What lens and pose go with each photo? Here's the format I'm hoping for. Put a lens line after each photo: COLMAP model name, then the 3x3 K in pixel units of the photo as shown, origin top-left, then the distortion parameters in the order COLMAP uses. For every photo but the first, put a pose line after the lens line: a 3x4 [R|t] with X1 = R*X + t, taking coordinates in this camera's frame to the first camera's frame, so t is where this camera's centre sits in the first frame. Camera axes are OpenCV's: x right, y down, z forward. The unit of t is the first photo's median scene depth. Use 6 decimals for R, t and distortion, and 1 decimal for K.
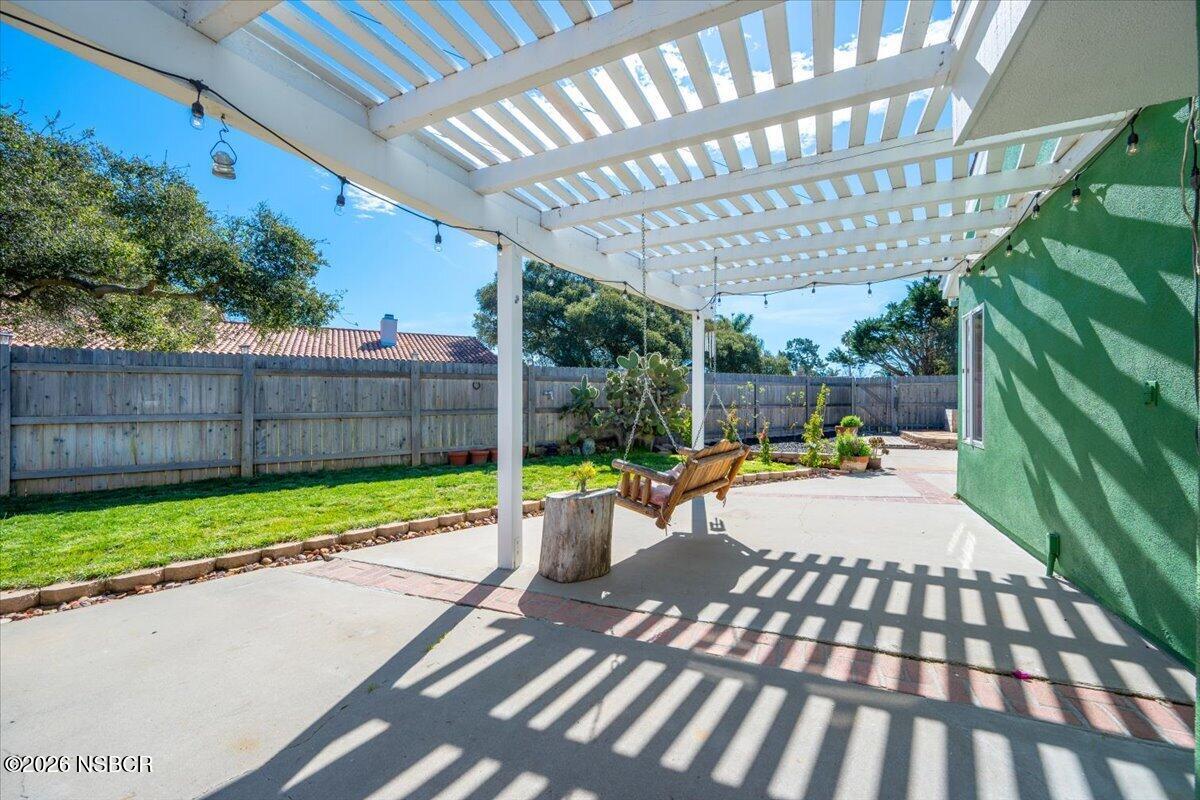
lens RADIAL K [[467.3, 0, 602.3], [0, 467.3, 401.8], [0, 0, 1]] dist [-0.000621, -0.000163]
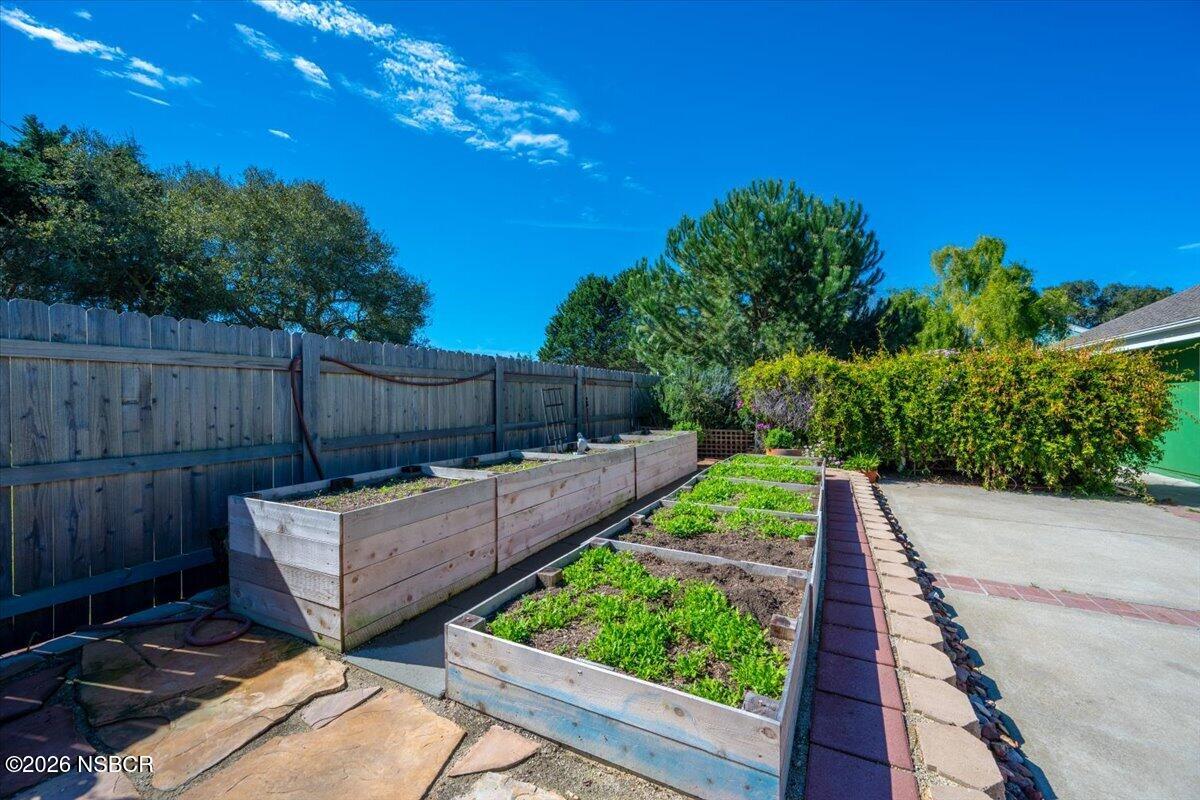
lens RADIAL K [[459.9, 0, 596.8], [0, 459.9, 415.2], [0, 0, 1]] dist [-0.000040, 0.000153]
pose [[0.007363, -0.031773, 0.999468, 0.436600], [-0.001374, 0.999494, 0.031784, -0.017336], [-0.999972, -0.001607, 0.007315, 0.672940]]
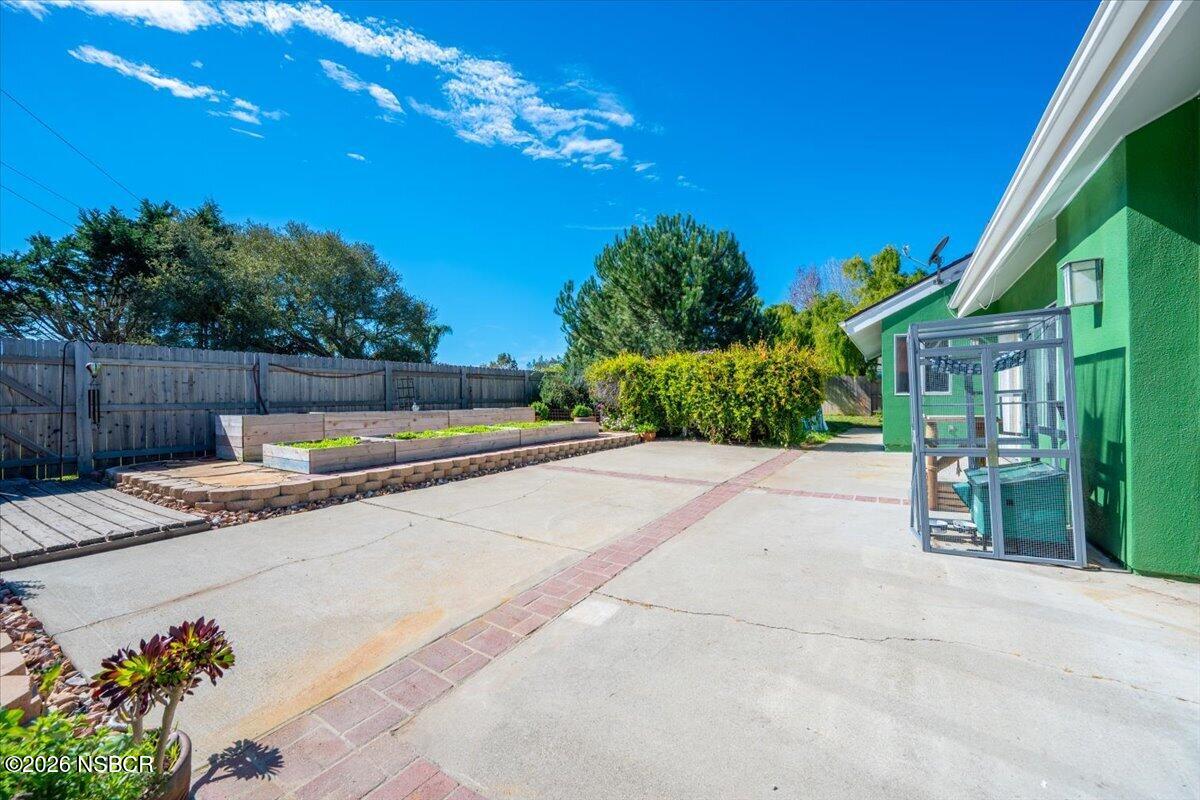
lens RADIAL K [[467.3, 0, 602.3], [0, 467.3, 401.8], [0, 0, 1]] dist [-0.000621, -0.000163]
pose [[0.122343, -0.001162, 0.992487, 0.224351], [0.007239, 0.999974, 0.000278, 0.003010], [-0.992461, 0.007151, 0.122348, 0.413677]]
